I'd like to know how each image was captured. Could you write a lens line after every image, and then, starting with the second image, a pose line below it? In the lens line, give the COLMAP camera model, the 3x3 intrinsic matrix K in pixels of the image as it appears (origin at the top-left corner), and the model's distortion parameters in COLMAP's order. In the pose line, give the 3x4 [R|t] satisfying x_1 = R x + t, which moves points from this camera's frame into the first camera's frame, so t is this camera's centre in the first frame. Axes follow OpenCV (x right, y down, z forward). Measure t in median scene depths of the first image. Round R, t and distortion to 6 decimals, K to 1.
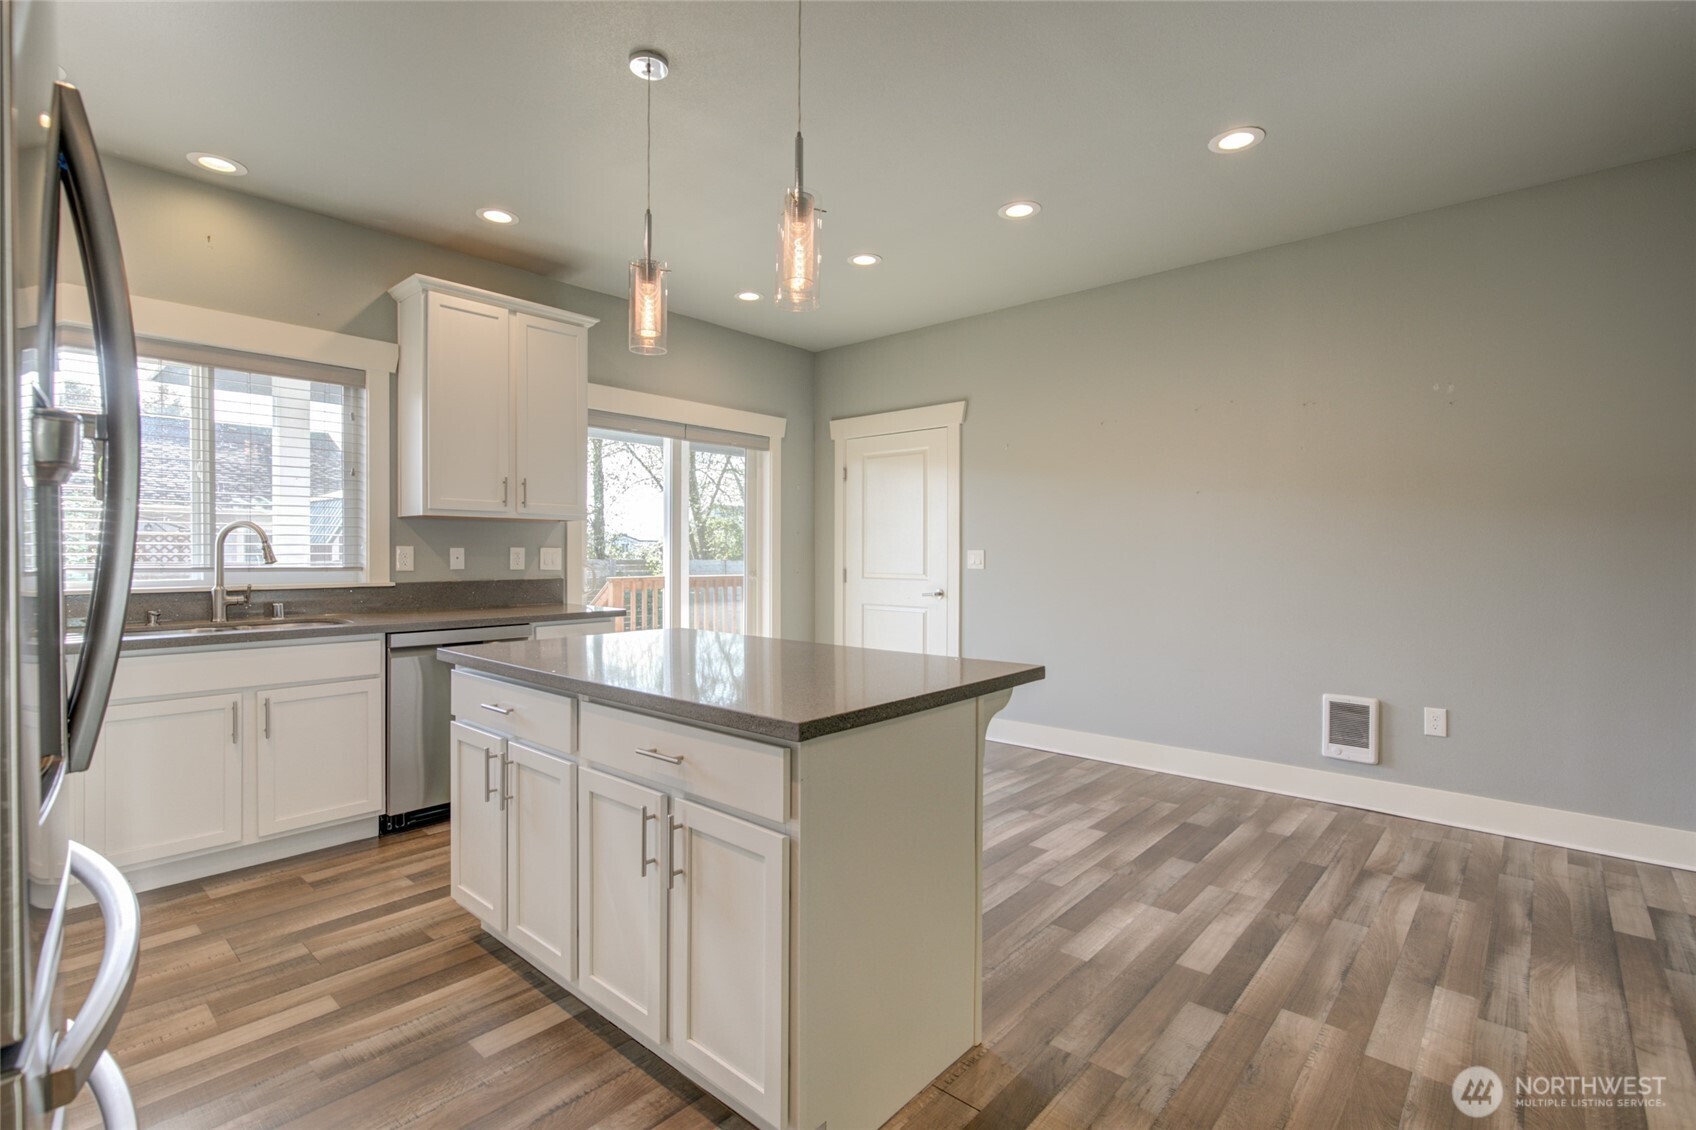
lens RADIAL K [[793.4, 0, 850.1], [0, 793.4, 556.0], [0, 0, 1]] dist [0.000318, -0.001521]
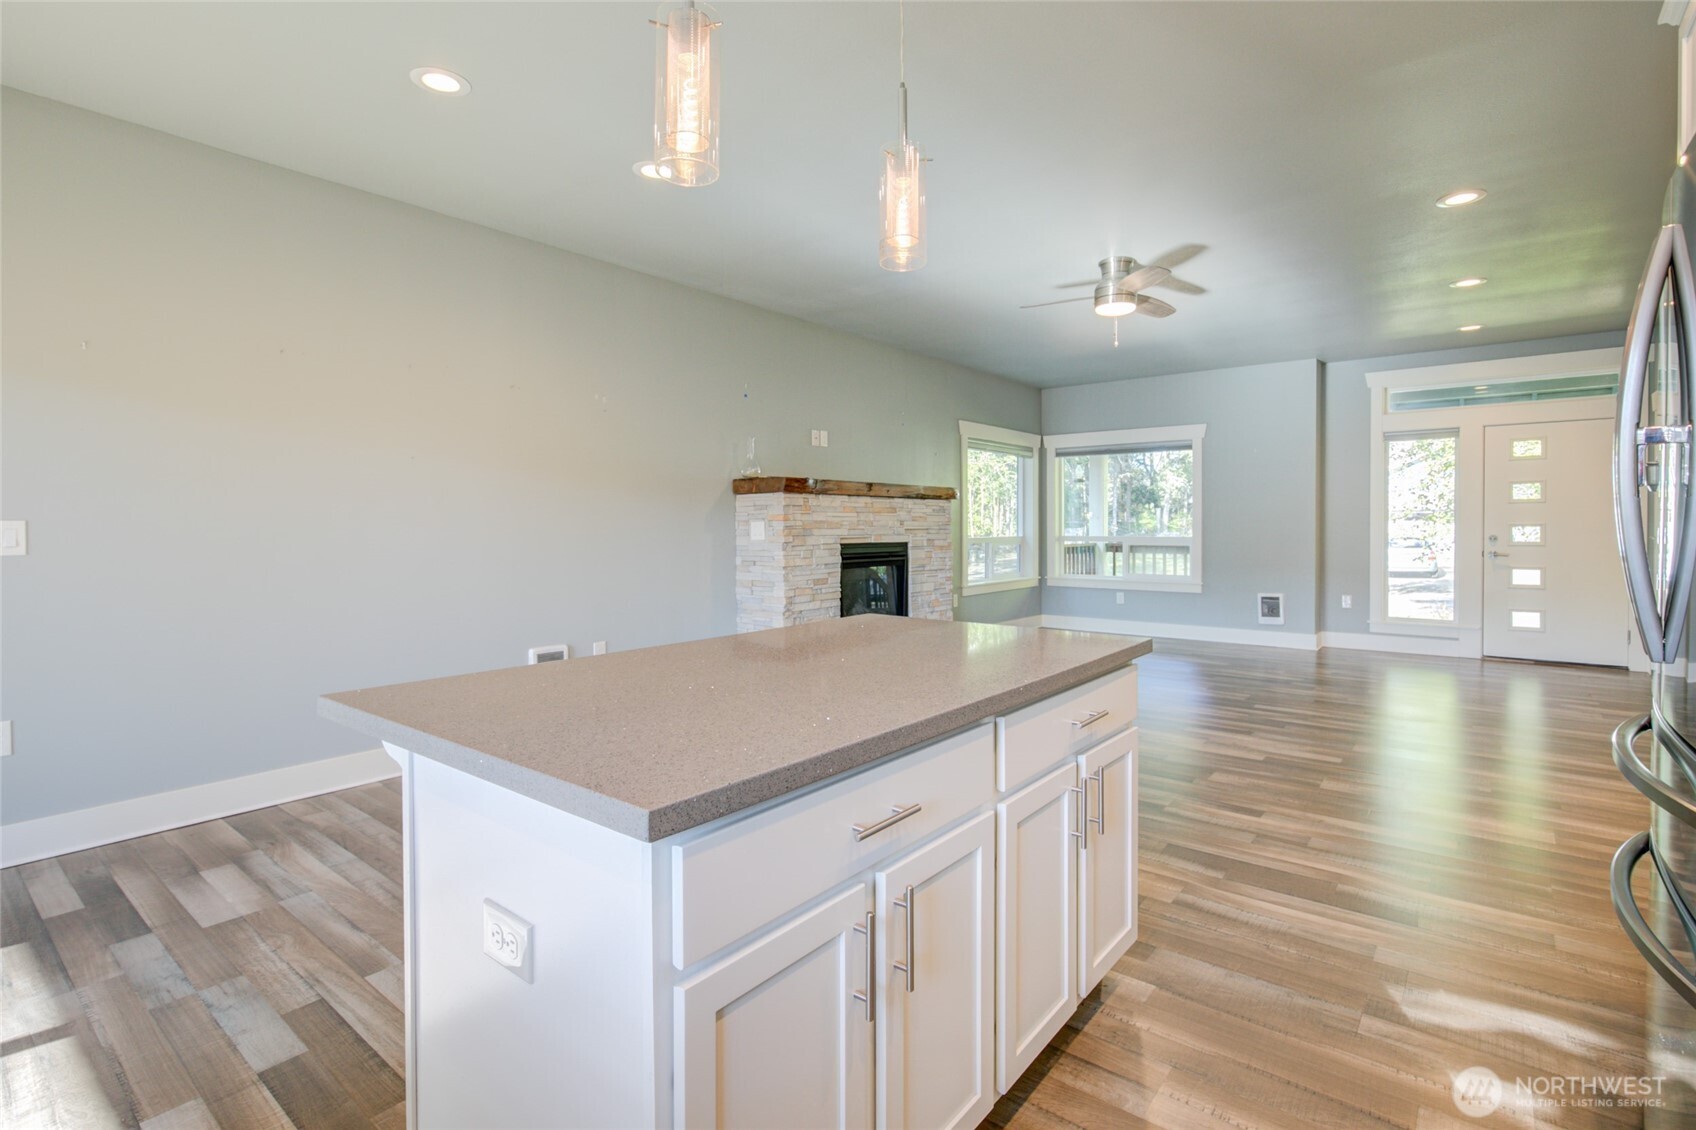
lens RADIAL K [[793.4, 0, 875.7], [0, 793.4, 524.8], [0, 0, 1]] dist [0.000318, -0.001521]
pose [[-0.046631, -0.006448, 0.998891, -0.606949], [0.008970, 0.999936, 0.006874, -0.004474], [-0.998872, 0.009281, -0.046570, 0.638475]]
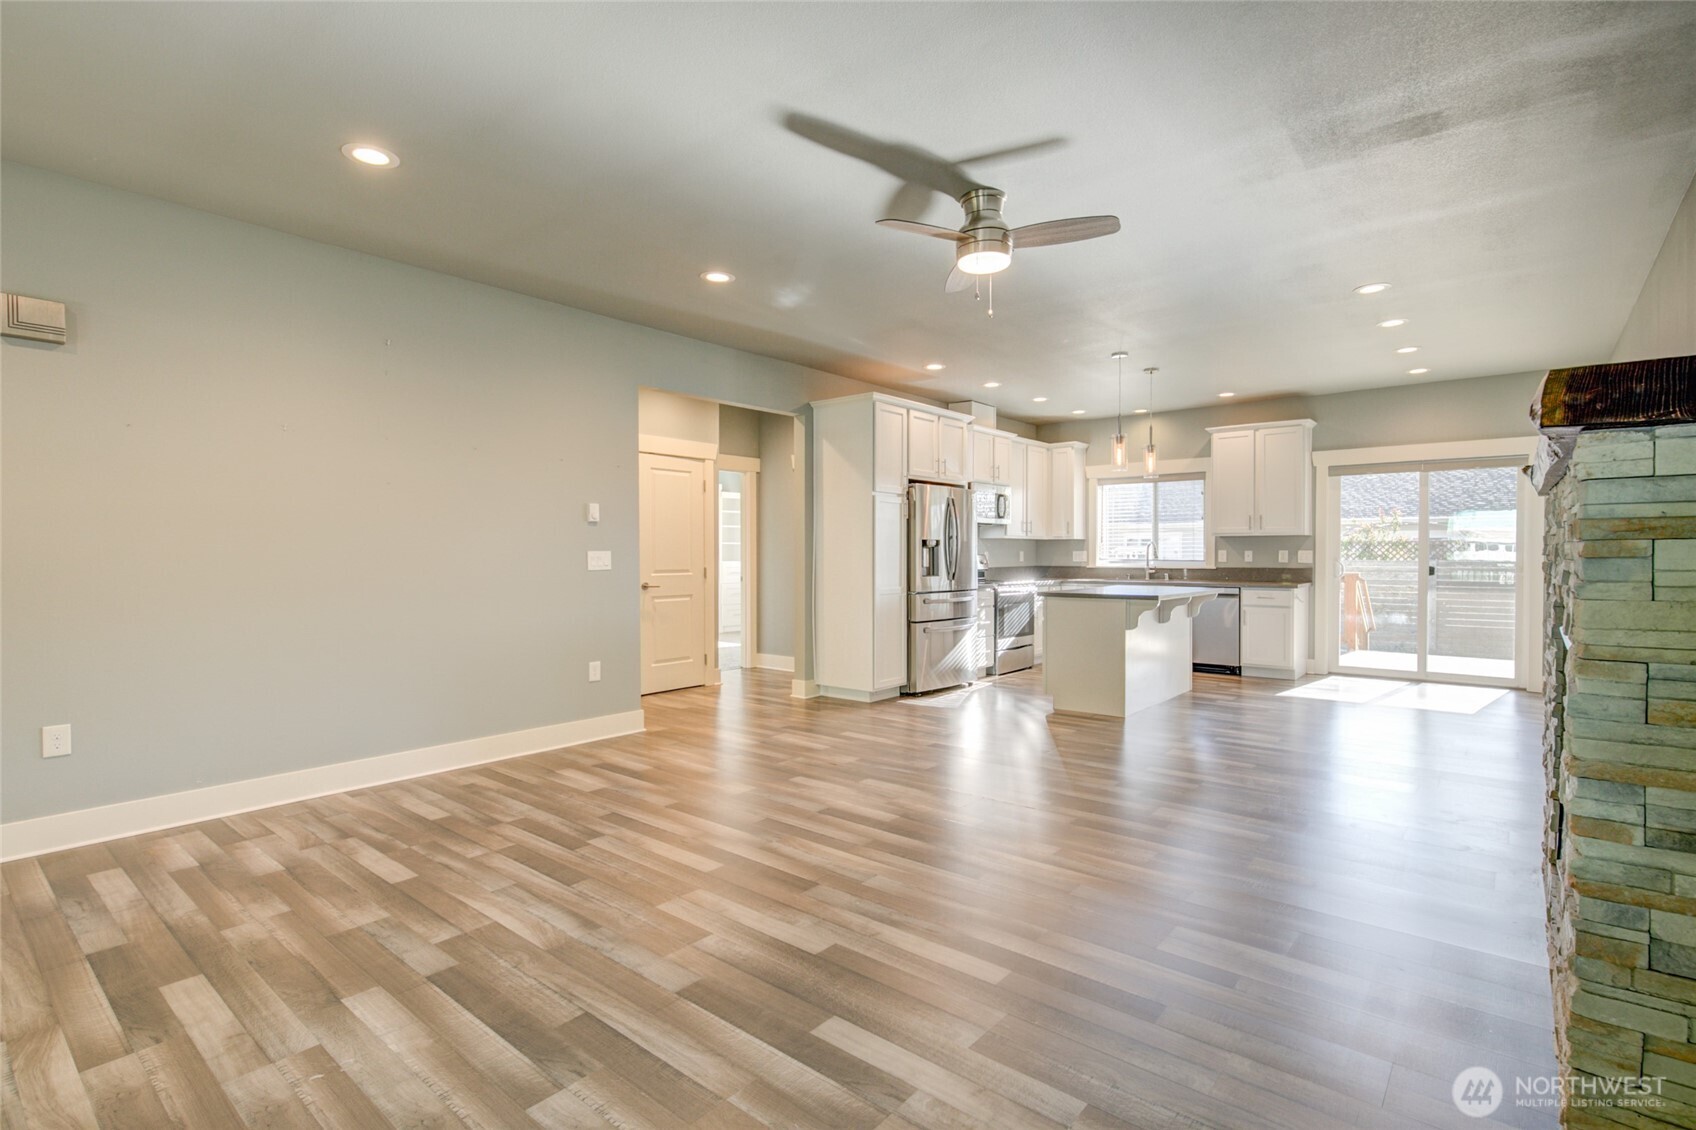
lens RADIAL K [[793.4, 0, 851.1], [0, 793.4, 562.2], [0, 0, 1]] dist [0.000318, -0.001521]
pose [[0.012738, 0.004701, -0.999908, 1.807679], [-0.006581, 0.999968, 0.004618, 0.018420], [0.999897, 0.006522, 0.012768, -0.025612]]
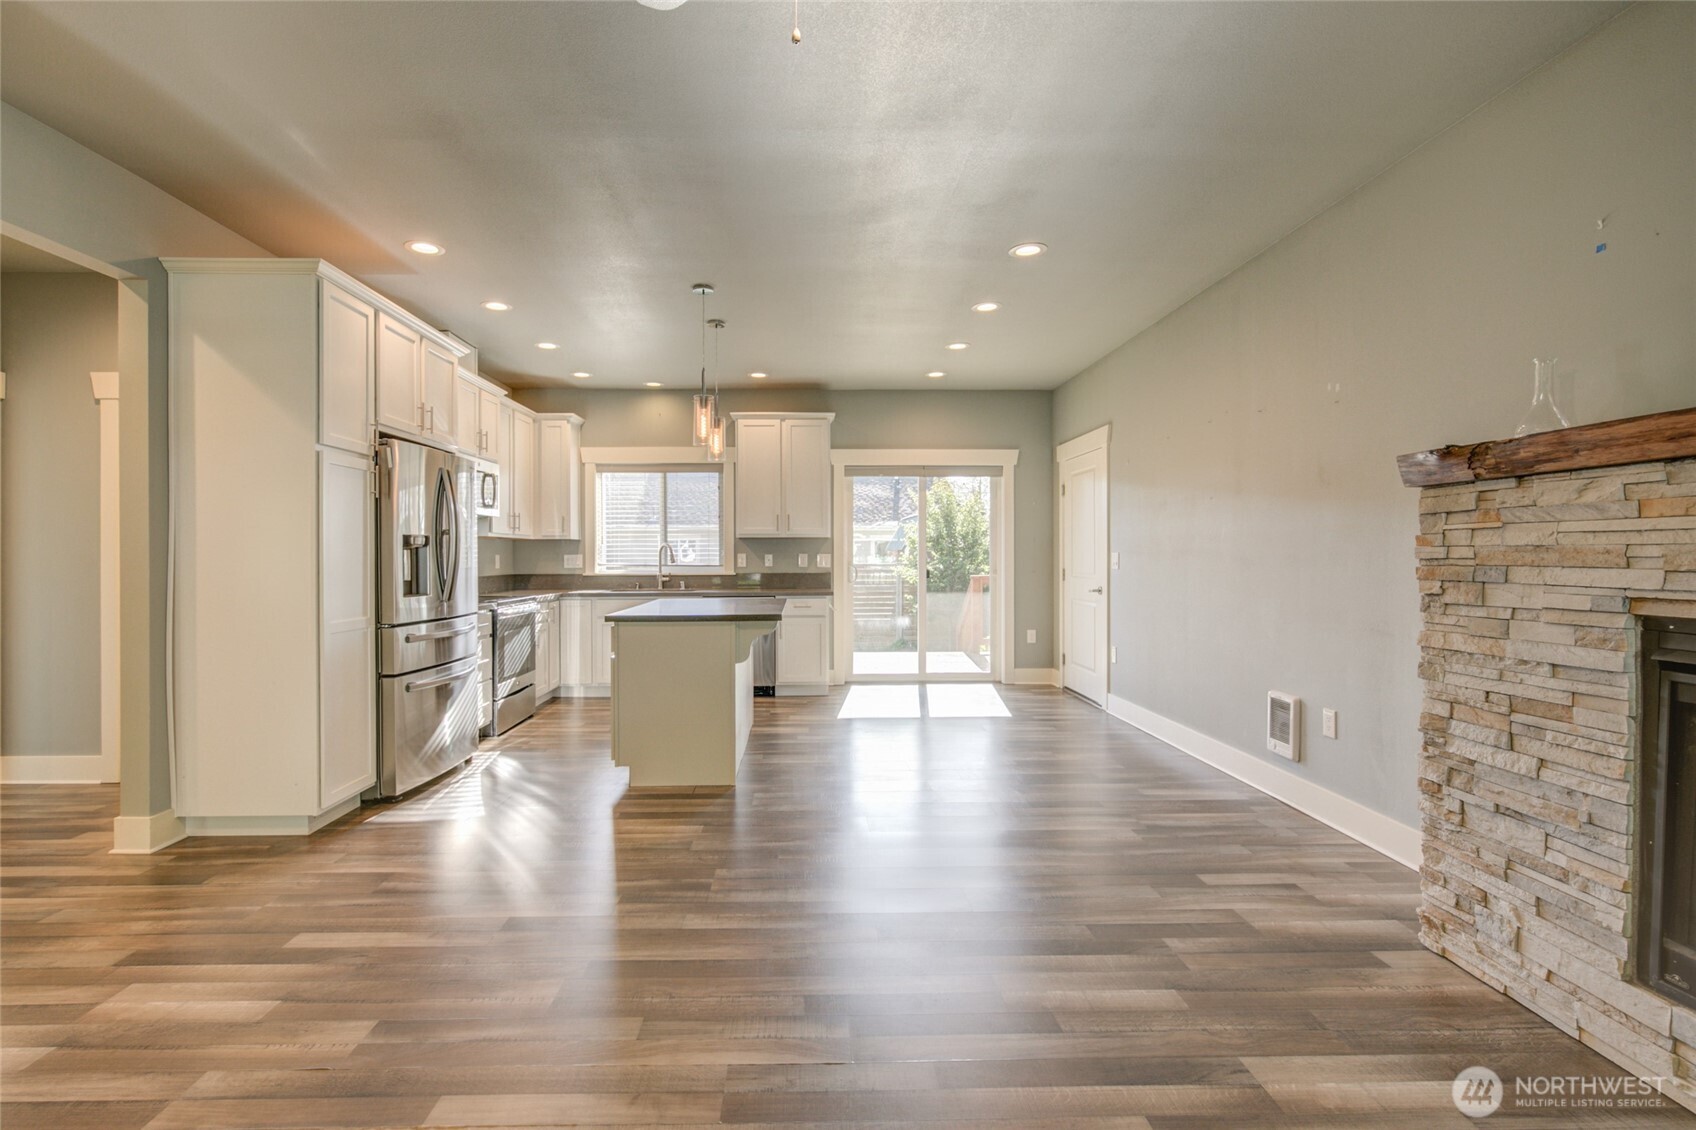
lens RADIAL K [[793.4, 0, 807.0], [0, 793.4, 560.6], [0, 0, 1]] dist [0.000318, -0.001521]
pose [[0.659348, -0.002525, -0.751834, 1.114213], [0.000991, 0.999996, -0.002489, 0.009875], [0.751837, 0.000897, 0.659348, -0.147721]]
